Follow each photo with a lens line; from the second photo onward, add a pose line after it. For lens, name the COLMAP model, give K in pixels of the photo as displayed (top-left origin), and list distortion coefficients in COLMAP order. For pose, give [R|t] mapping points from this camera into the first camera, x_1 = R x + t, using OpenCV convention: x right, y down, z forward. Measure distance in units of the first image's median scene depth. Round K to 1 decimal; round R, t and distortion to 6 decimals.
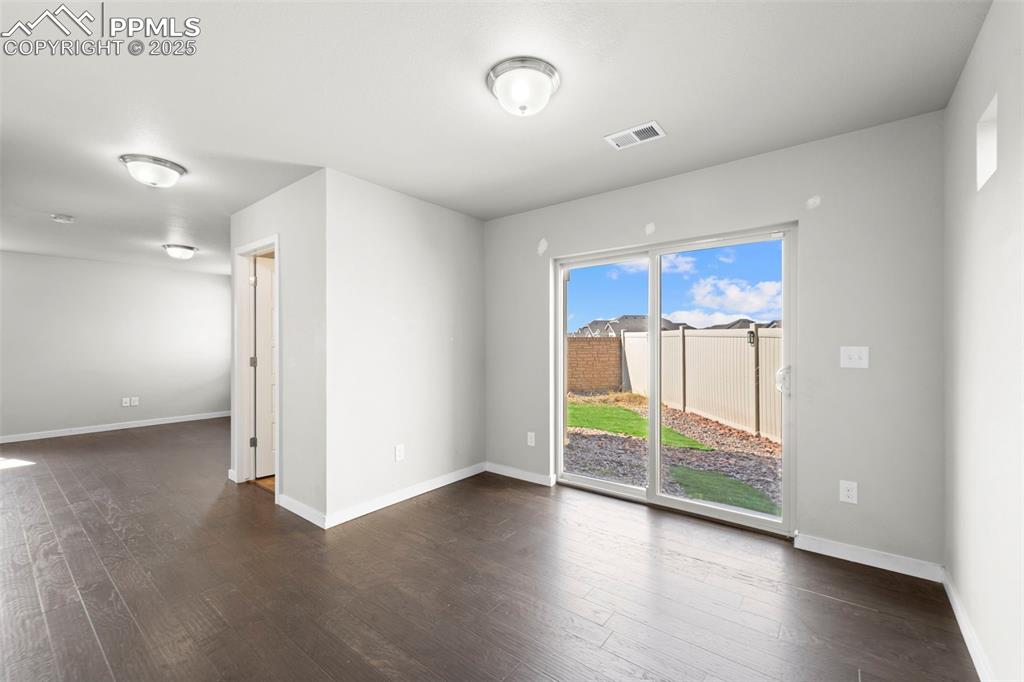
lens RADIAL K [[421.2, 0, 516.3], [0, 421.2, 341.7], [0, 0, 1]] dist [0.001426, -0.000165]
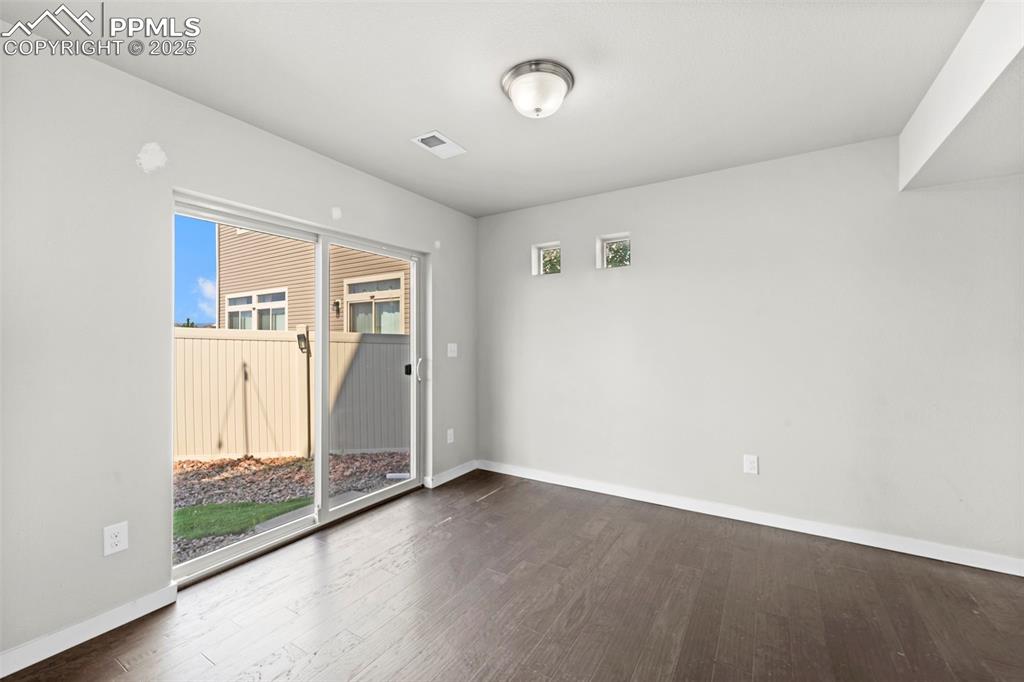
lens RADIAL K [[421.2, 0, 516.3], [0, 421.2, 341.7], [0, 0, 1]] dist [0.001426, -0.000165]
pose [[-0.127309, 0.004925, 0.991851, -0.681439], [0.002394, 0.999986, -0.004658, 0.010360], [-0.991860, 0.001781, -0.127319, 0.811502]]
